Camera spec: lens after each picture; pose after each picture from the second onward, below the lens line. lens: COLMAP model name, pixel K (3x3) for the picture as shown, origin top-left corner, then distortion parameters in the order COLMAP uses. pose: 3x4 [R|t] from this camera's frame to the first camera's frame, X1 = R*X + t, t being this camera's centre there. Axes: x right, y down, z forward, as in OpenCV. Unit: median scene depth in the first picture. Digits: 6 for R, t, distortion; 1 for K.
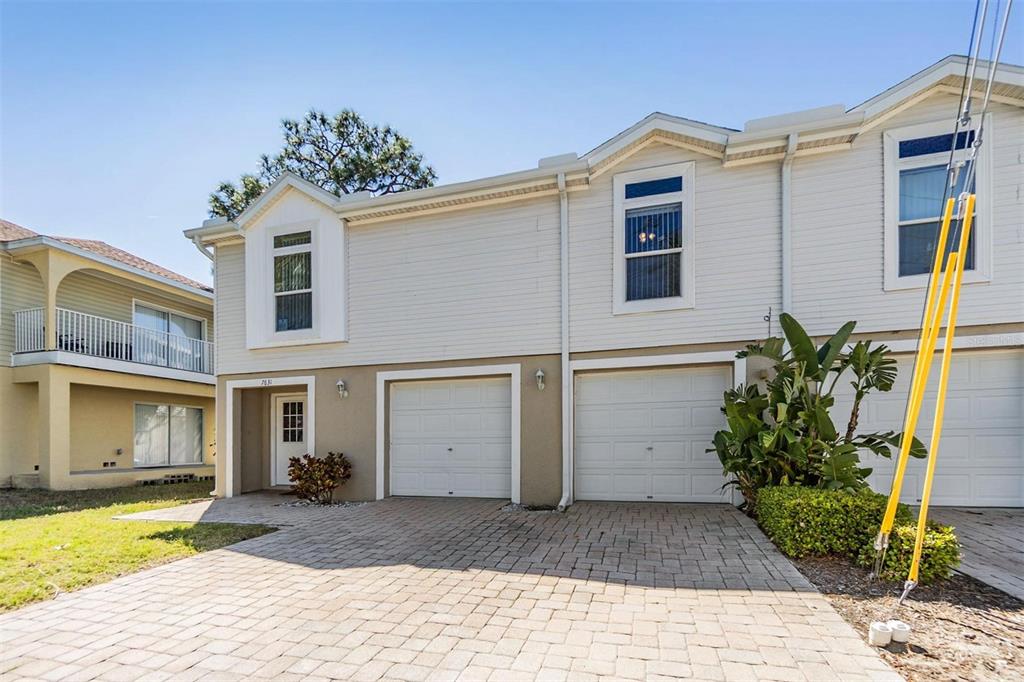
lens RADIAL K [[462.7, 0, 511.7], [0, 462.7, 331.1], [0, 0, 1]] dist [-0.002936, -0.000016]
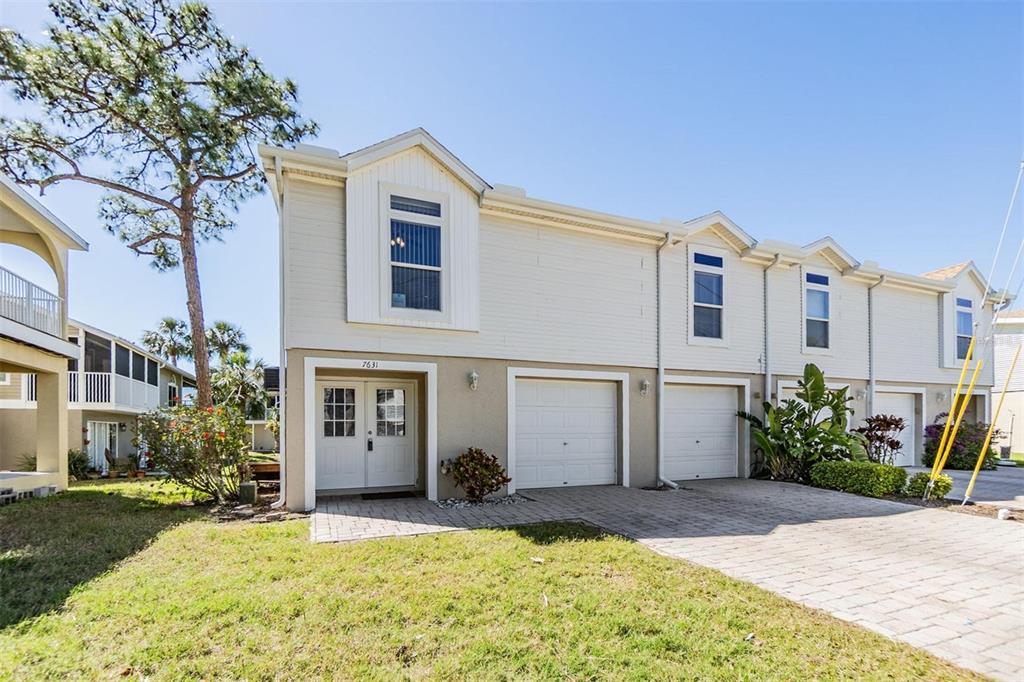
lens RADIAL K [[451.0, 0, 508.0], [0, 451.0, 329.6], [0, 0, 1]] dist [-0.008207, 0.000729]
pose [[0.790551, 0.149121, 0.593962, -0.884956], [-0.140966, 0.988166, -0.060468, 0.067502], [-0.595951, -0.035925, 0.802217, 0.214568]]
